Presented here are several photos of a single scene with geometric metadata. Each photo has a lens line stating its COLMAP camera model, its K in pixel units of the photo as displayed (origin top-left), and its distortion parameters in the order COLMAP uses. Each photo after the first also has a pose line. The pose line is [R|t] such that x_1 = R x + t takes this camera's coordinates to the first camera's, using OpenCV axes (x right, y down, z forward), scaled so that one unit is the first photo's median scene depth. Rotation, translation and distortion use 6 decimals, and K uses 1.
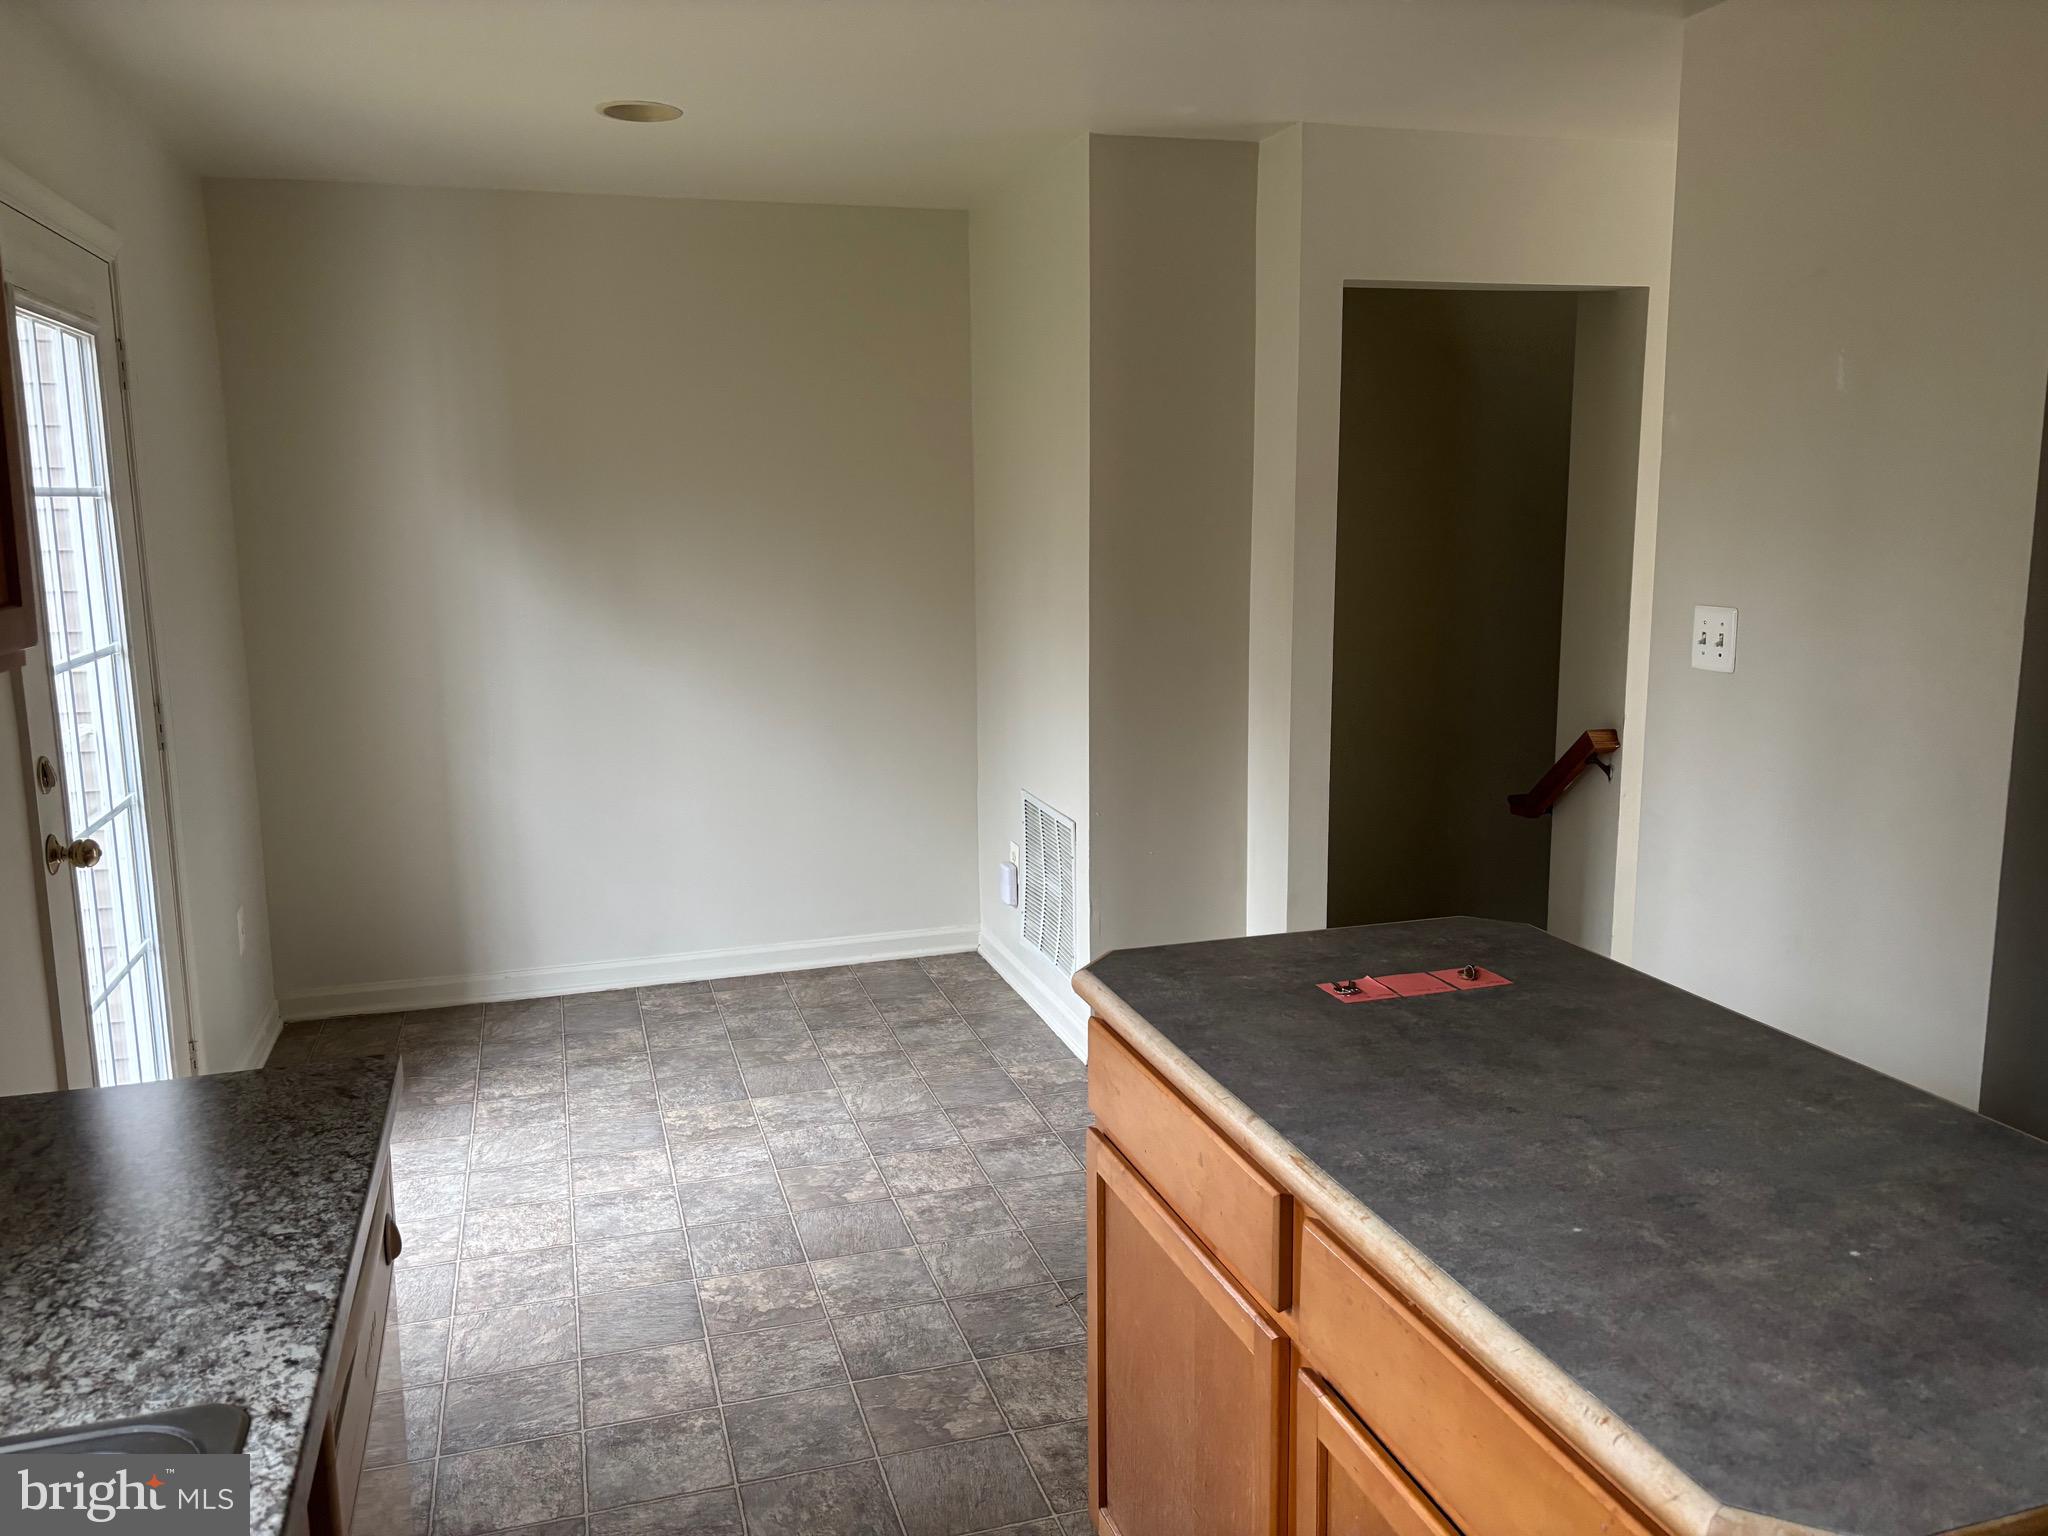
lens RADIAL K [[1543.2, 0, 1013.6], [0, 1543.2, 766.4], [0, 0, 1]] dist [0.028525, 0.001686]
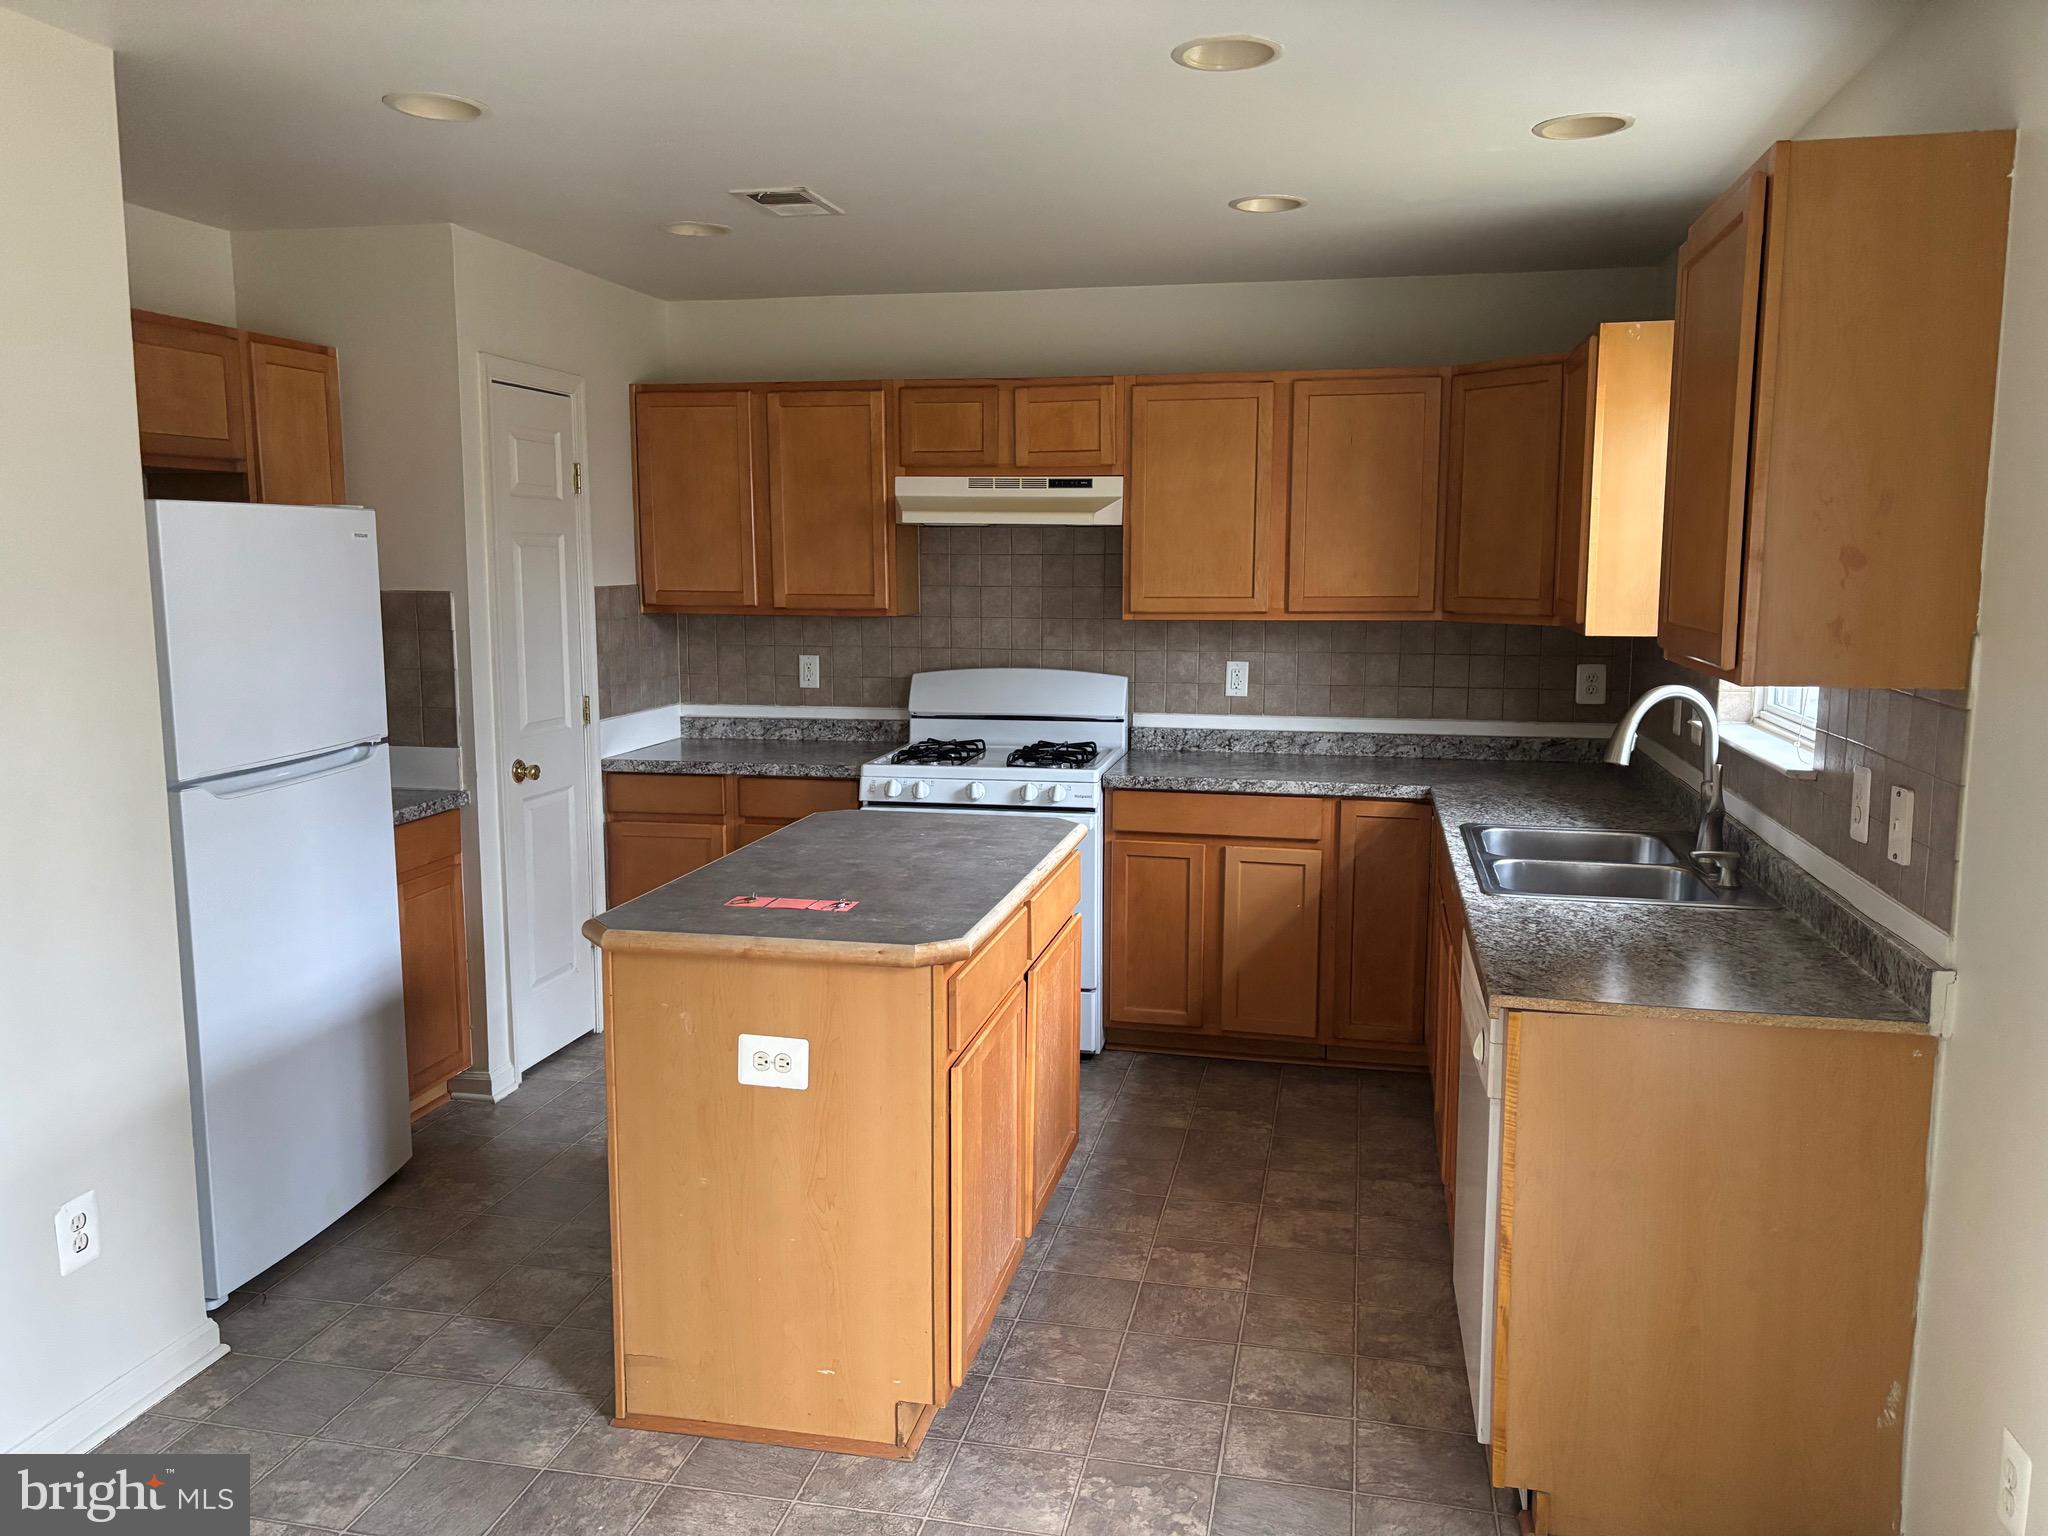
lens RADIAL K [[1543.2, 0, 1017.1], [0, 1543.2, 766.8], [0, 0, 1]] dist [0.028525, 0.001686]
pose [[-0.869675, -0.049180, 0.491168, -0.549473], [0.097643, 0.958224, 0.268836, -0.306128], [-0.483870, 0.281760, -0.828541, 1.778475]]
